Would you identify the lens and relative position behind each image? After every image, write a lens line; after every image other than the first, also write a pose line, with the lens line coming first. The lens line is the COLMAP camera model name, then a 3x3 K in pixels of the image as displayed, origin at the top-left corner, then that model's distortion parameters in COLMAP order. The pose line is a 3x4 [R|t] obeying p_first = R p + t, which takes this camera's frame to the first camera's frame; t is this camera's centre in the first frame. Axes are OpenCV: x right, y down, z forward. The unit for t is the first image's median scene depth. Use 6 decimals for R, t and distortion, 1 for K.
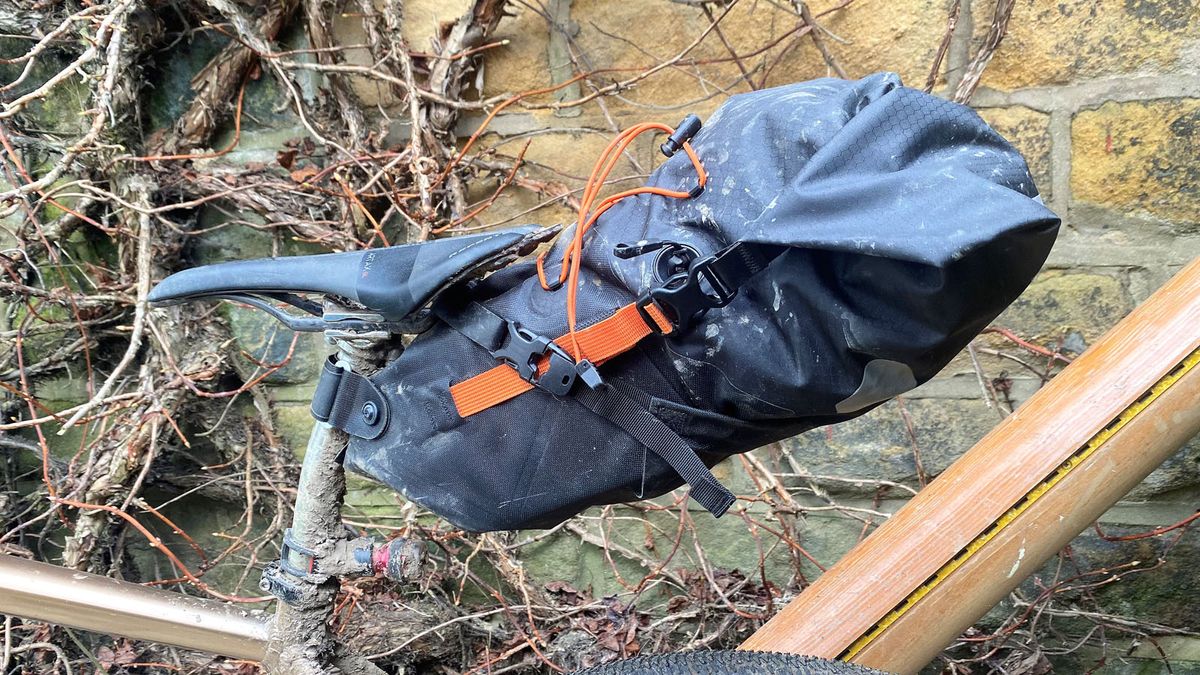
lens RADIAL K [[922.7, 0, 603.7], [0, 922.7, 349.7], [0, 0, 1]] dist [0.021219, -0.037661]
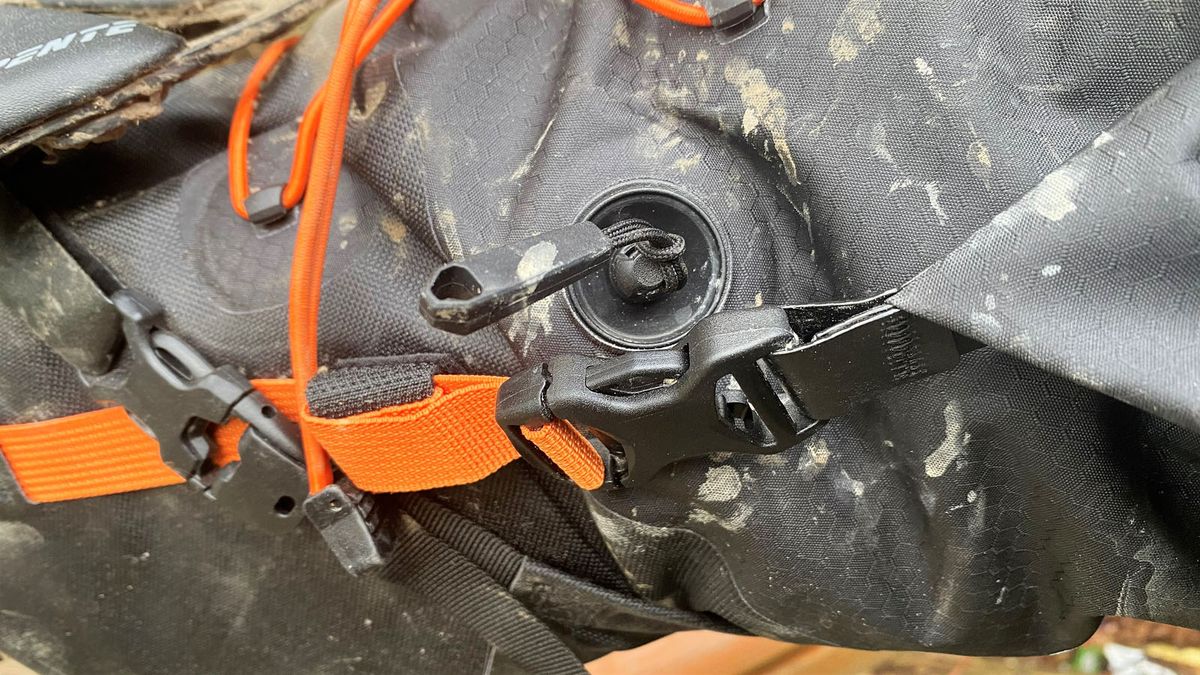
lens RADIAL K [[988.5, 0, 601.1], [0, 988.5, 335.9], [0, 0, 1]] dist [-0.013771, -0.005797]
pose [[0.985979, 0.078249, 0.147384, 0.018601], [-0.127568, 0.922834, 0.363461, -0.188387], [-0.107571, -0.377167, 0.919877, 0.681444]]
